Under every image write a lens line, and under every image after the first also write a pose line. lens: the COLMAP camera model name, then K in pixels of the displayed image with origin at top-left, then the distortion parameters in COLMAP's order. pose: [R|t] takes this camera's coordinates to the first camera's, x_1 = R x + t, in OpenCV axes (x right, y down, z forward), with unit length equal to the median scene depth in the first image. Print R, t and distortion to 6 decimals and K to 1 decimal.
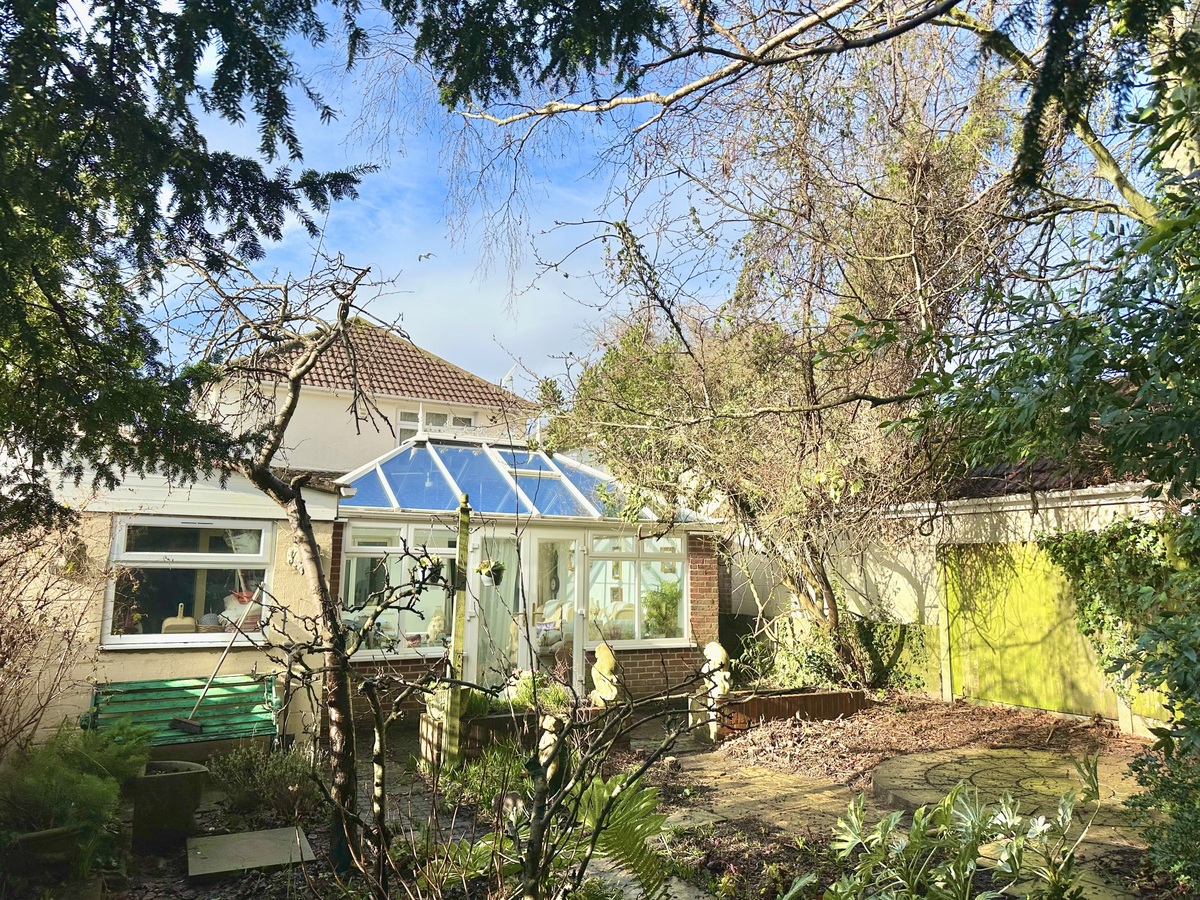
lens RADIAL K [[840.9, 0, 598.0], [0, 840.9, 451.7], [0, 0, 1]] dist [0.047904, -0.030461]
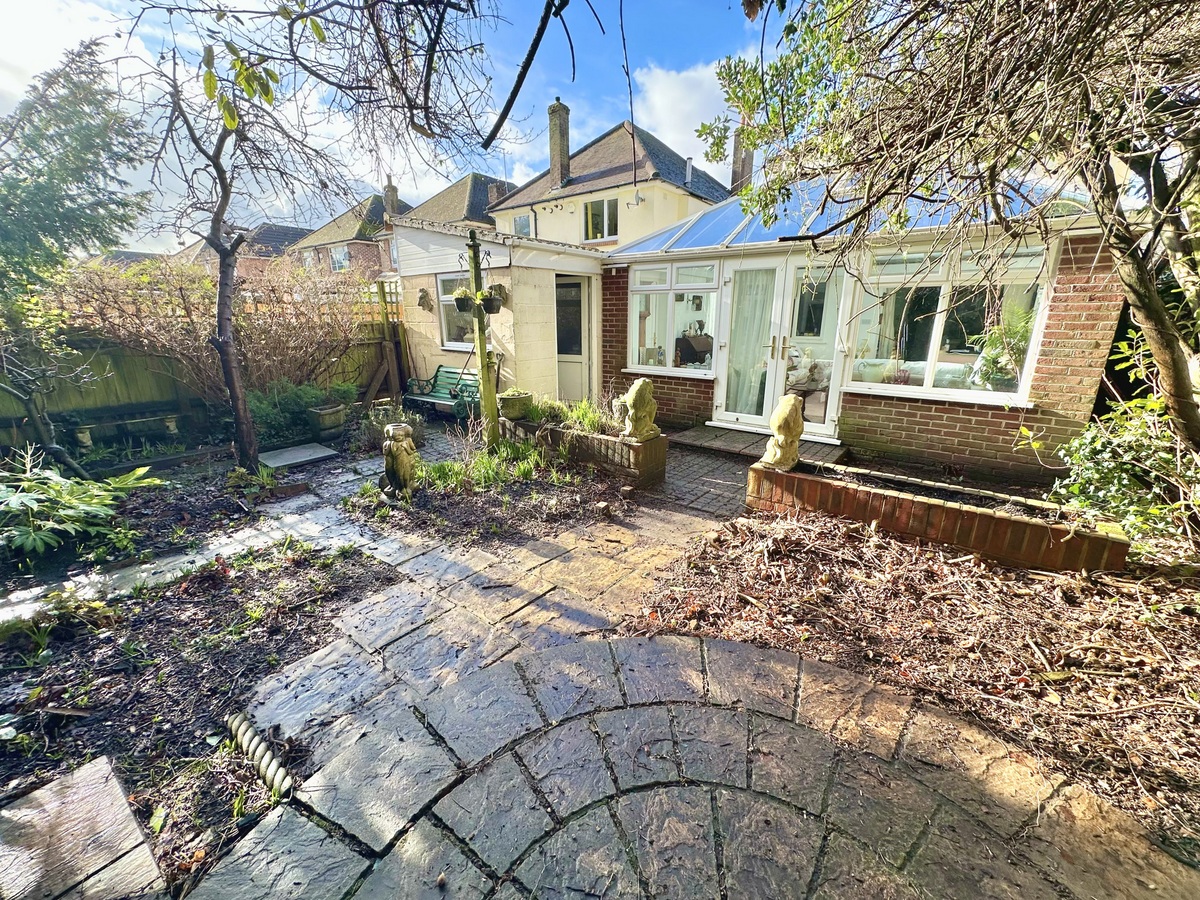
lens RADIAL K [[478.3, 0, 595.6], [0, 478.3, 452.4], [0, 0, 1]] dist [0.000246, -0.000047]
pose [[0.393615, 0.247418, -0.885354, 0.410763], [0.135500, 0.936965, 0.322082, 0.109705], [0.909234, -0.246741, 0.335278, 0.651505]]
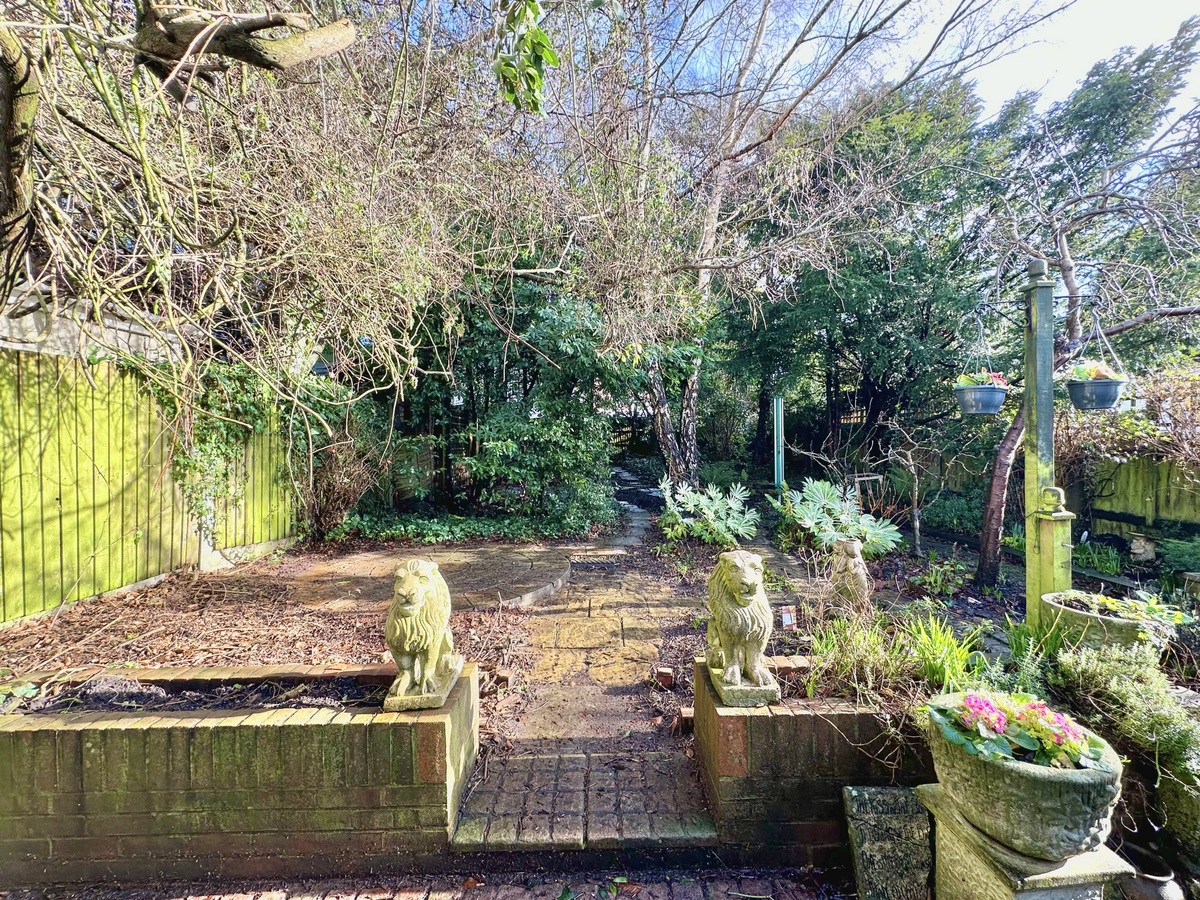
lens RADIAL K [[478.3, 0, 600.0], [0, 478.3, 446.7], [0, 0, 1]] dist [0.000246, -0.000047]
pose [[-0.880492, -0.008091, 0.473991, -0.037194], [-0.066816, 0.991991, -0.107186, 0.179191], [-0.469328, -0.126047, -0.873981, 1.079090]]
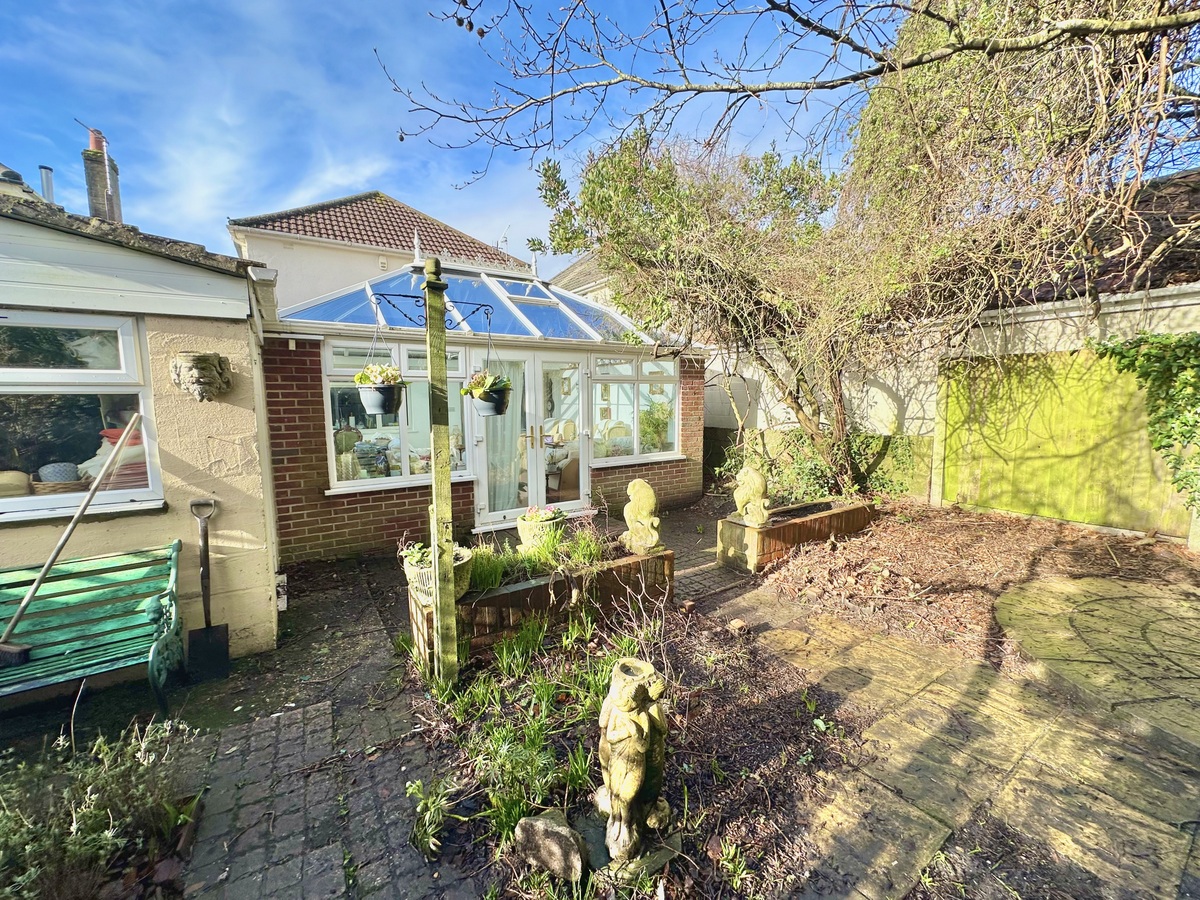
lens RADIAL K [[478.3, 0, 601.1], [0, 478.3, 448.7], [0, 0, 1]] dist [0.000246, -0.000047]
pose [[0.996555, -0.027697, 0.078176, -0.055957], [0.007270, 0.968134, 0.250325, 0.071757], [-0.082619, -0.248894, 0.965000, 0.485366]]
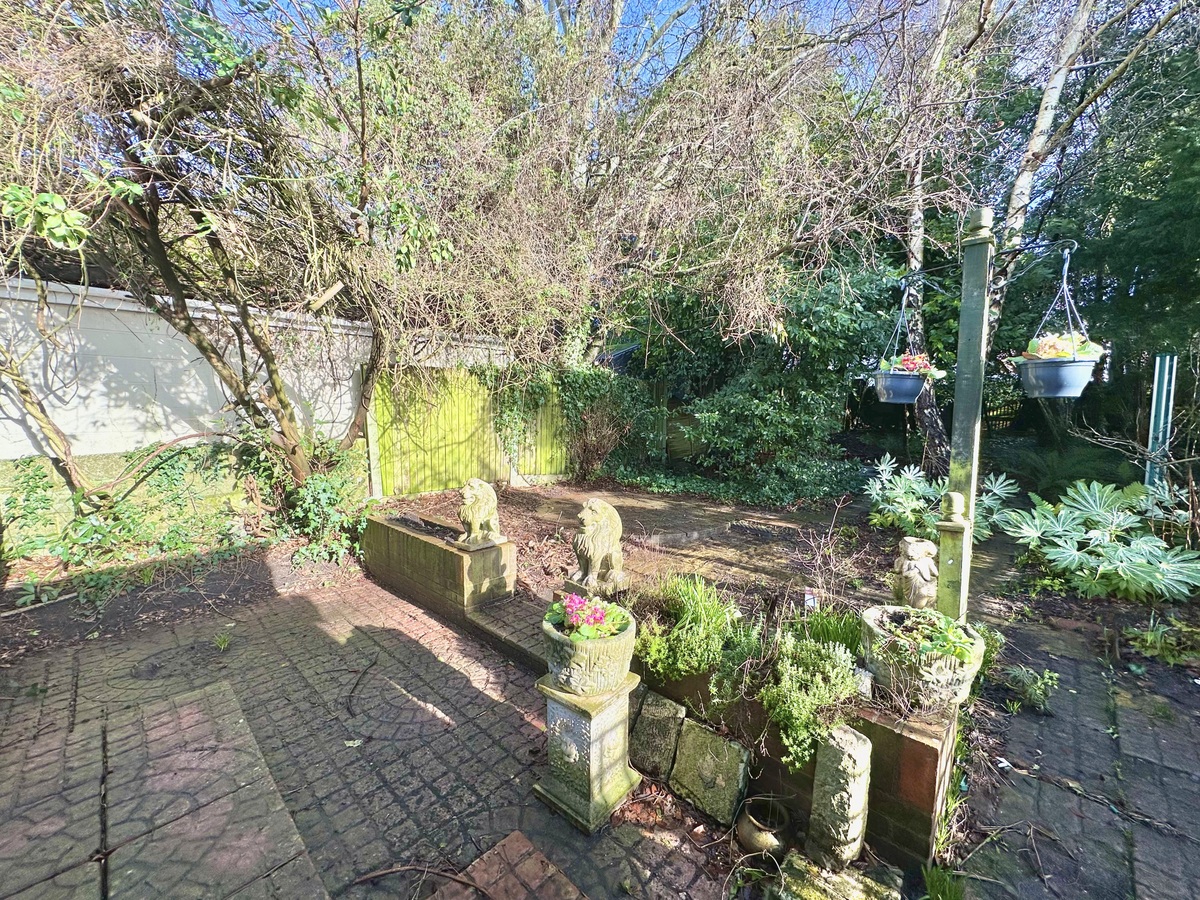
lens RADIAL K [[478.3, 0, 599.5], [0, 478.3, 448.6], [0, 0, 1]] dist [0.000246, -0.000047]
pose [[-0.304886, -0.095516, 0.947587, -0.275180], [-0.147278, 0.987718, 0.052174, 0.150466], [-0.940933, -0.123651, -0.315208, 0.961633]]
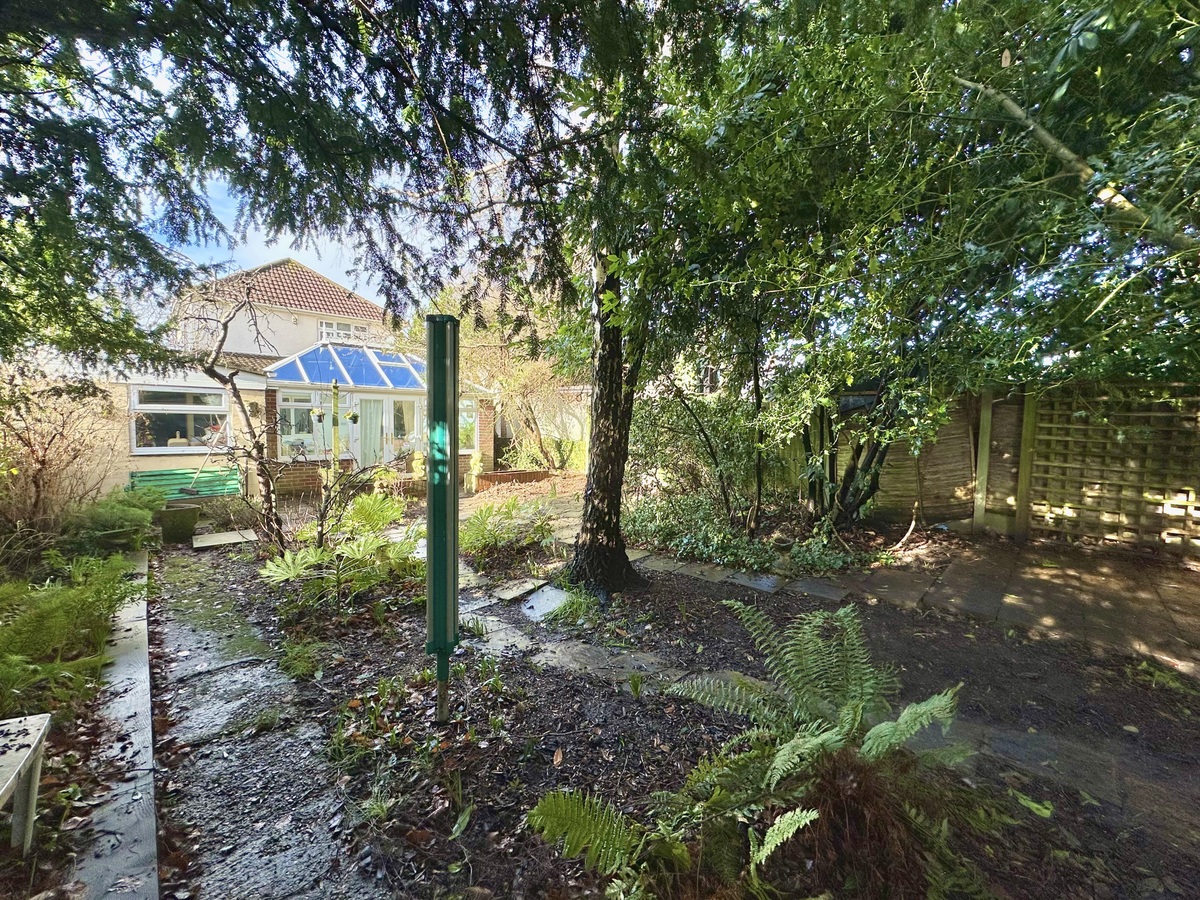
lens RADIAL K [[478.3, 0, 596.1], [0, 478.3, 448.3], [0, 0, 1]] dist [0.000246, -0.000047]
pose [[0.967762, -0.010959, 0.251629, 0.117625], [-0.041946, 0.978088, 0.203923, -0.034953], [-0.248350, -0.207904, 0.946096, -0.205116]]
